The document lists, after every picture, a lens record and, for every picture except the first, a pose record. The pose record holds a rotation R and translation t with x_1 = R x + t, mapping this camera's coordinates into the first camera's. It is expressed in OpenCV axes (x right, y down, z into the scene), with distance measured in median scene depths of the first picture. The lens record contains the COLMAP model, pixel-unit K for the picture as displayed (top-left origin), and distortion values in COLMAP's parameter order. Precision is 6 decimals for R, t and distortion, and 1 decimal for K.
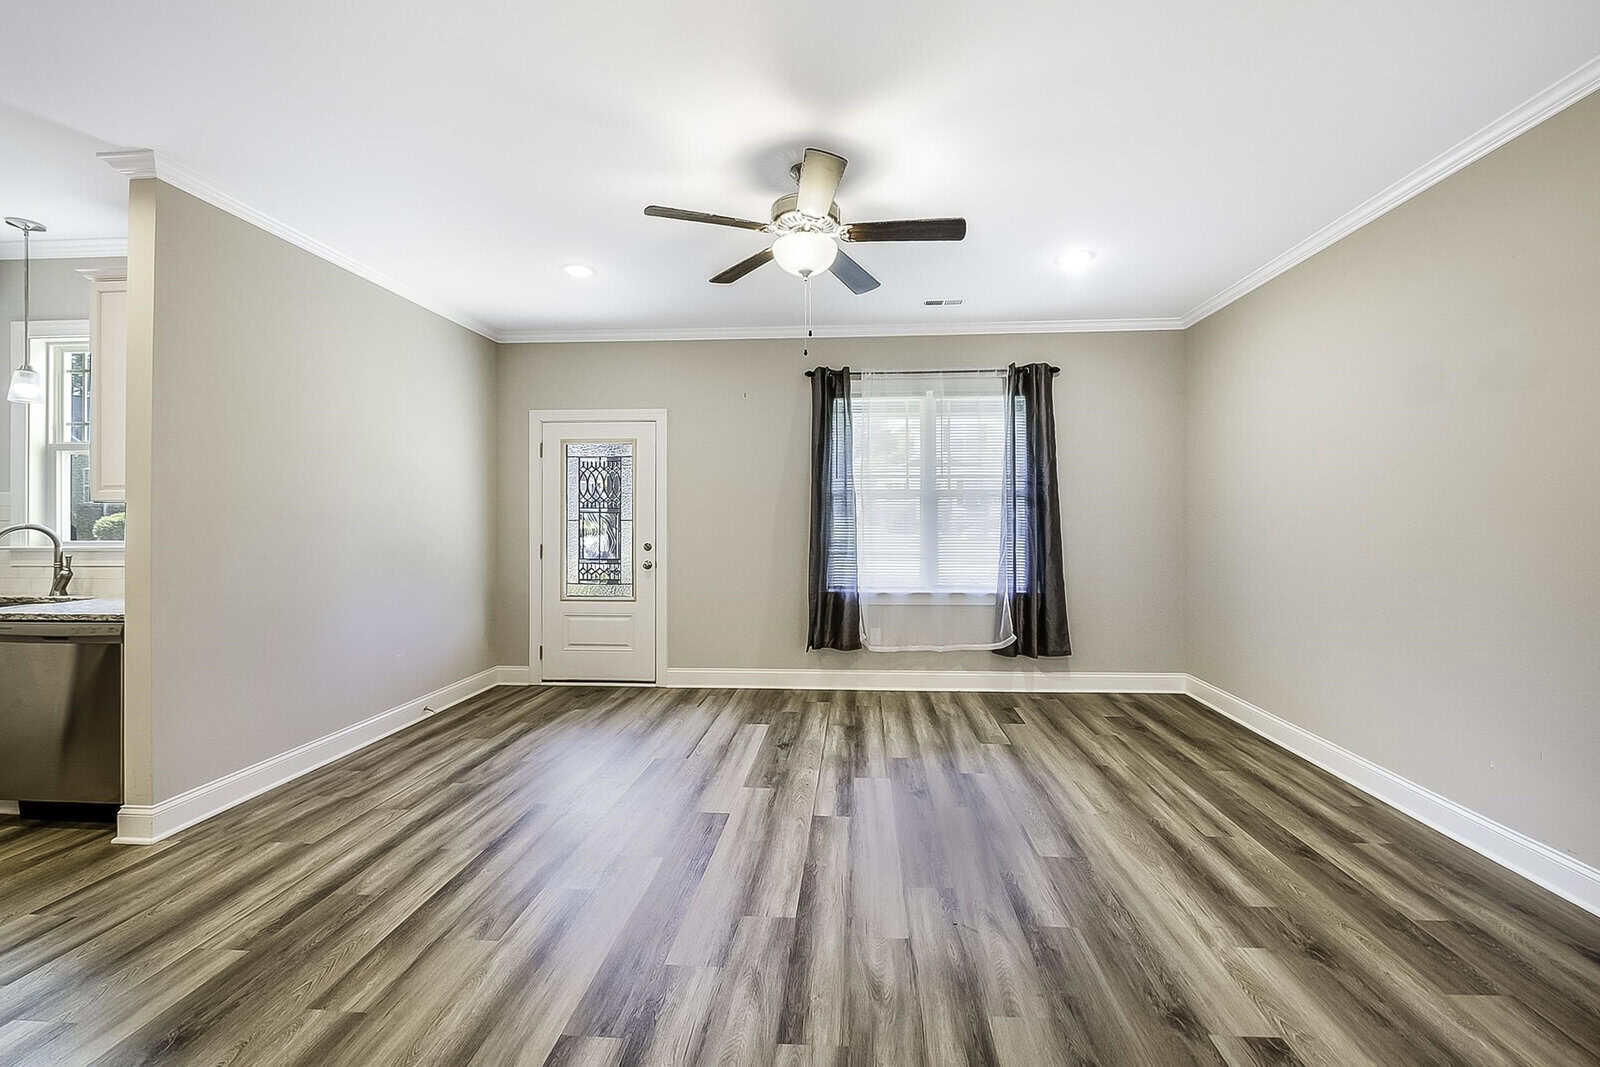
lens RADIAL K [[635.1, 0, 808.2], [0, 635.1, 518.8], [0, 0, 1]] dist [-0.000957, -0.000363]
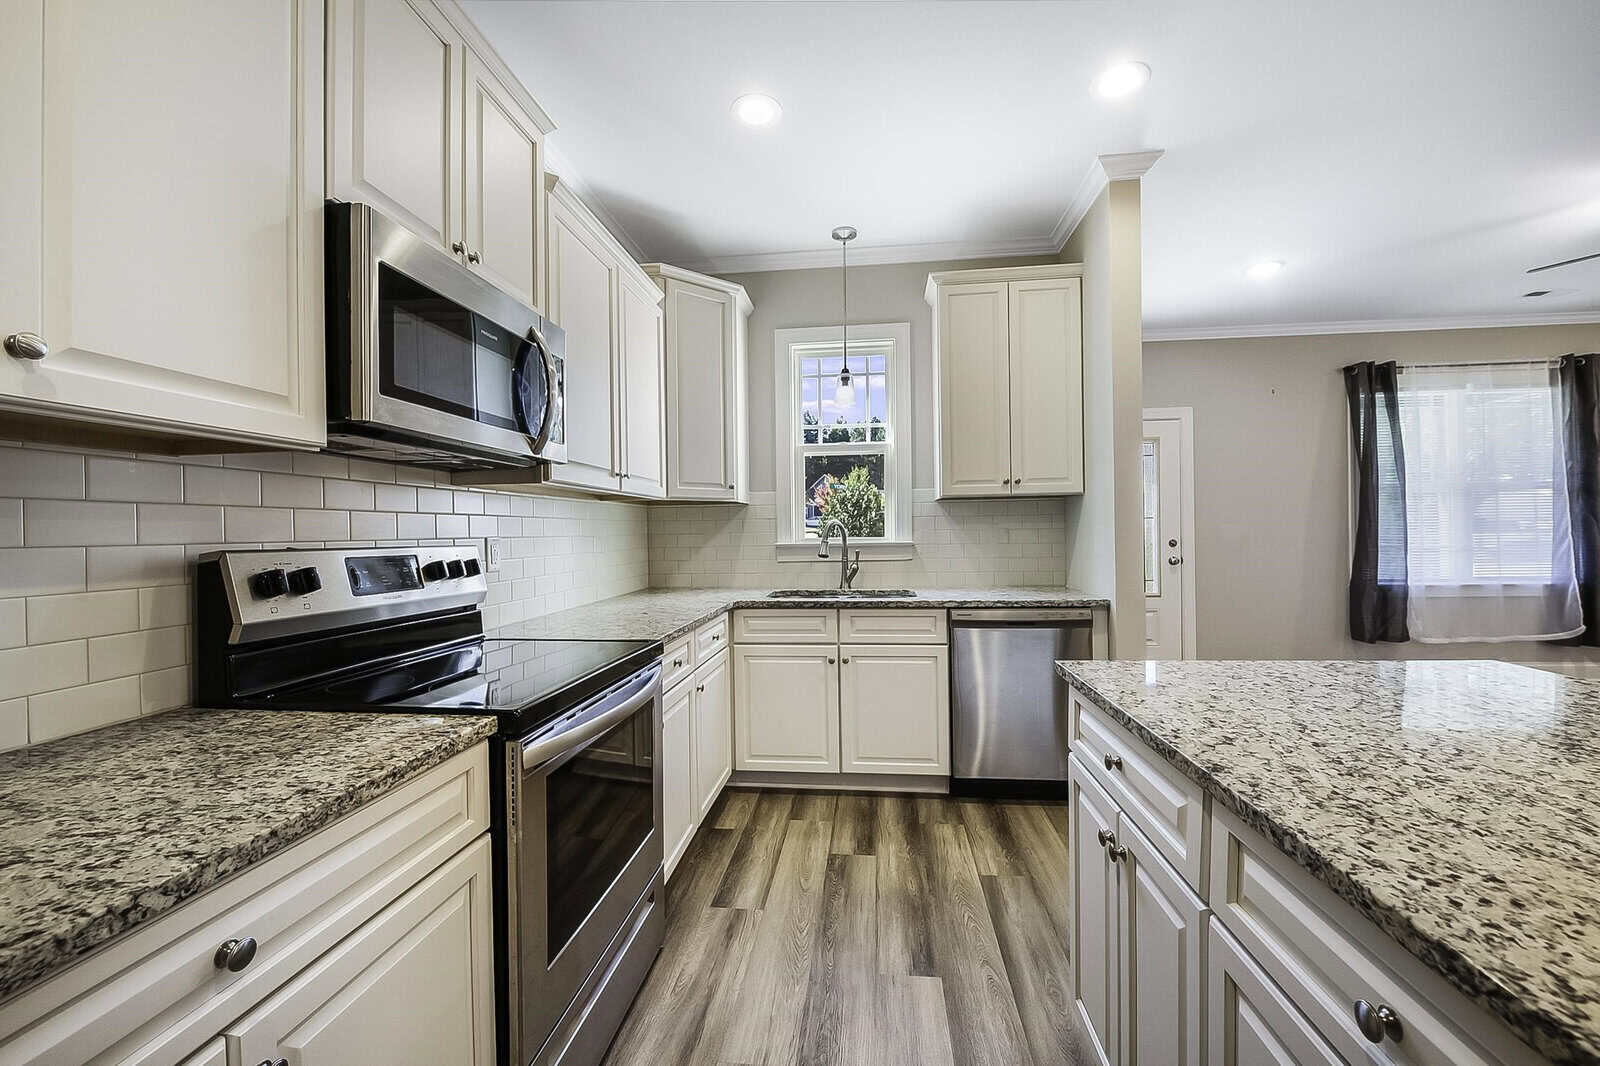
lens RADIAL K [[631.3, 0, 809.9], [0, 631.3, 527.6], [0, 0, 1]] dist [-0.000901, -0.000317]
pose [[0.999549, -0.012878, -0.027129, -0.844473], [0.012791, 0.999912, -0.003394, 0.016377], [0.027171, 0.003046, 0.999626, -0.028148]]
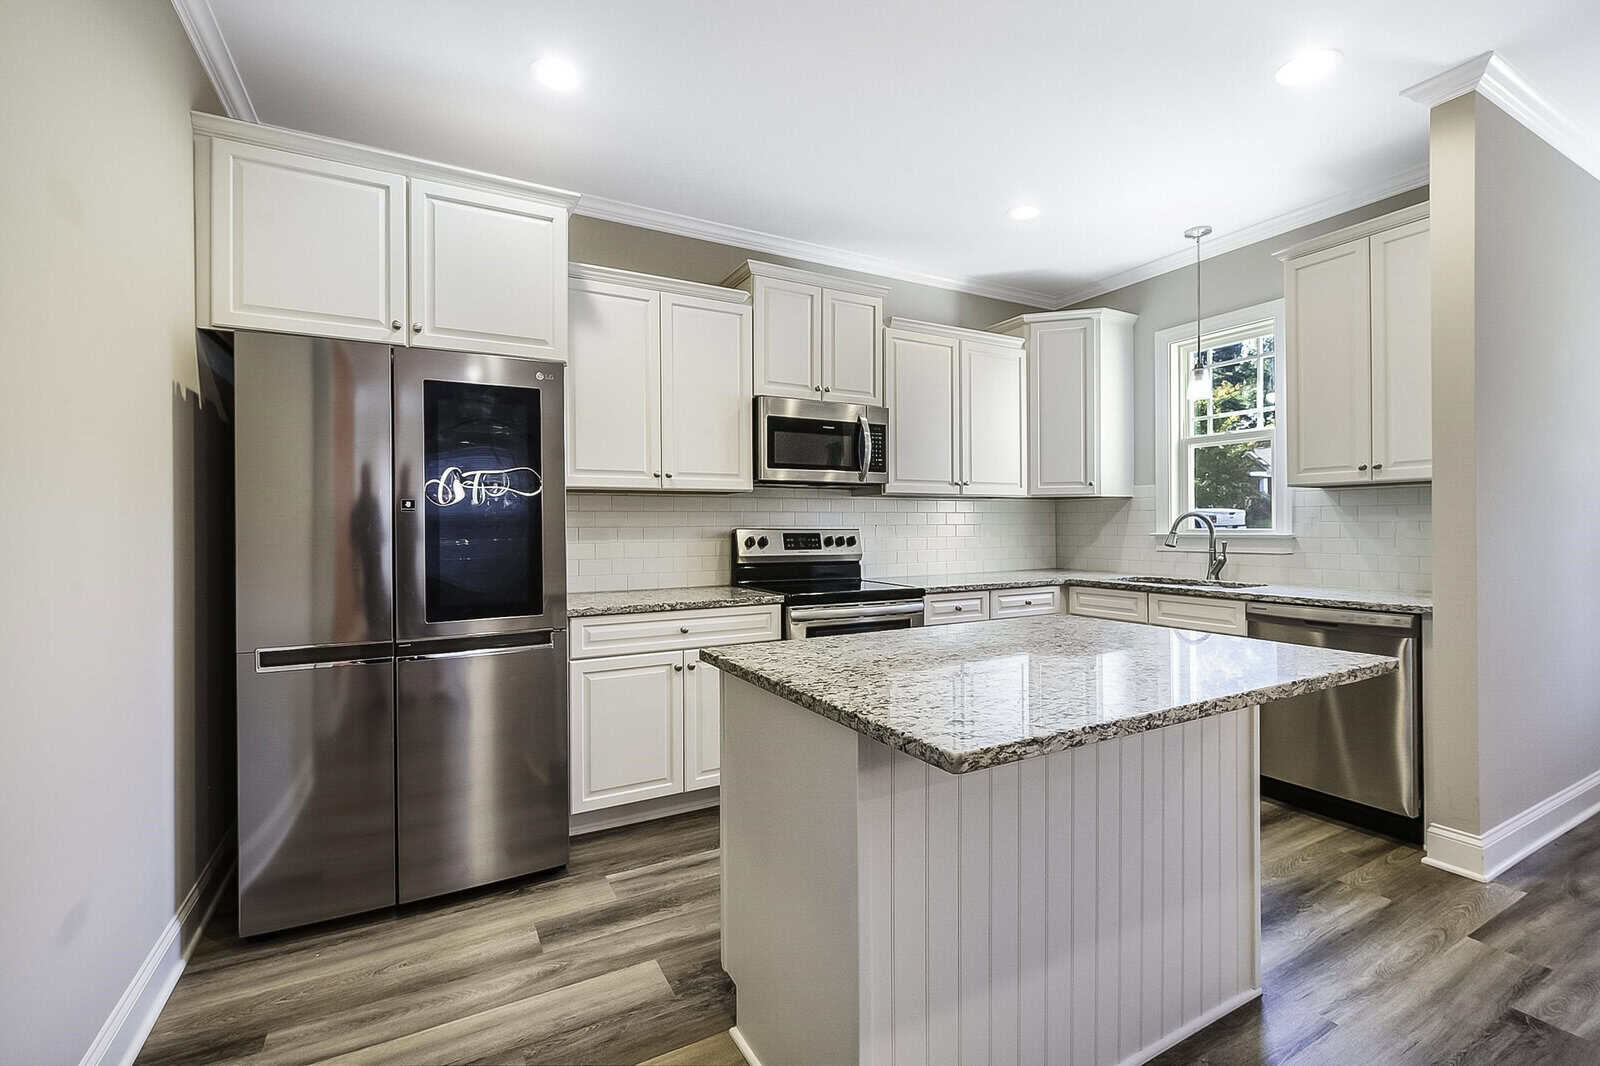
lens RADIAL K [[699.8, 0, 804.3], [0, 699.8, 527.3], [0, 0, 1]] dist [-0.000405, -0.004047]
pose [[0.546680, 0.000933, -0.837341, -0.406439], [0.007415, 0.999955, 0.005956, 0.015812], [0.837309, -0.009465, 0.546648, -0.137909]]
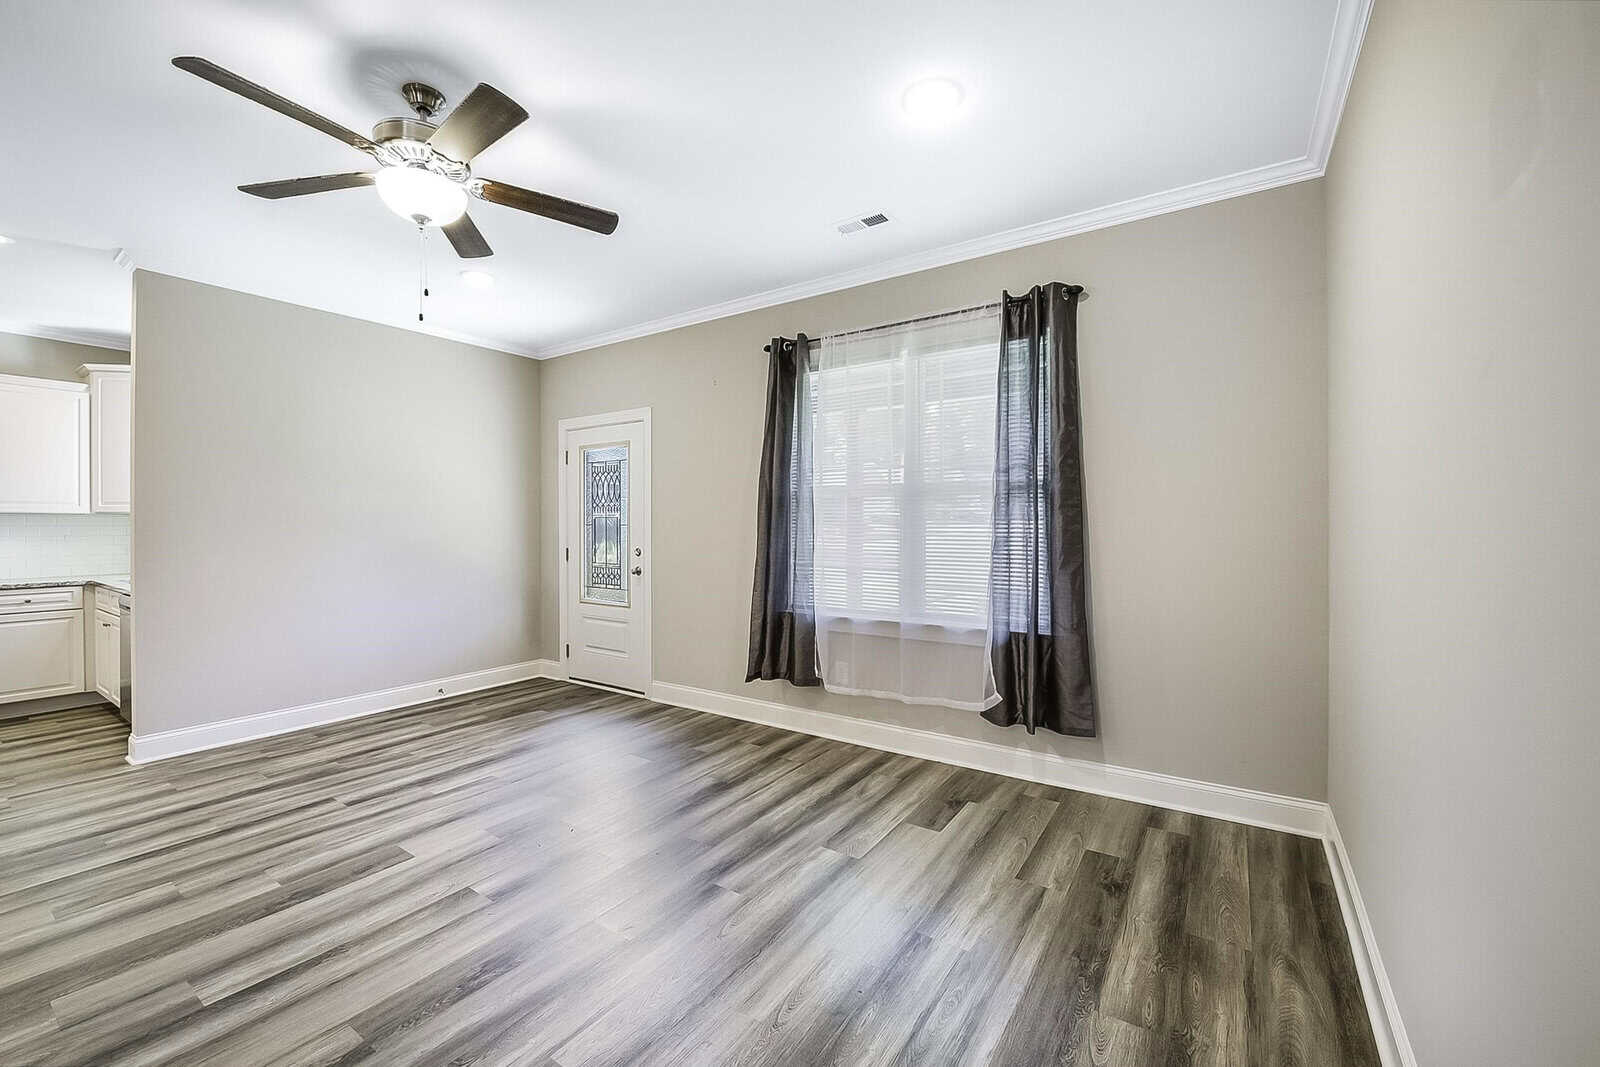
lens RADIAL K [[633.2, 0, 806.5], [0, 633.2, 527.9], [0, 0, 1]] dist [-0.001599, -0.008555]
pose [[0.868610, 0.002826, -0.495488, 0.466441], [0.000820, 0.999974, 0.007140, 0.000875], [0.495496, -0.006608, 0.868585, 0.305844]]
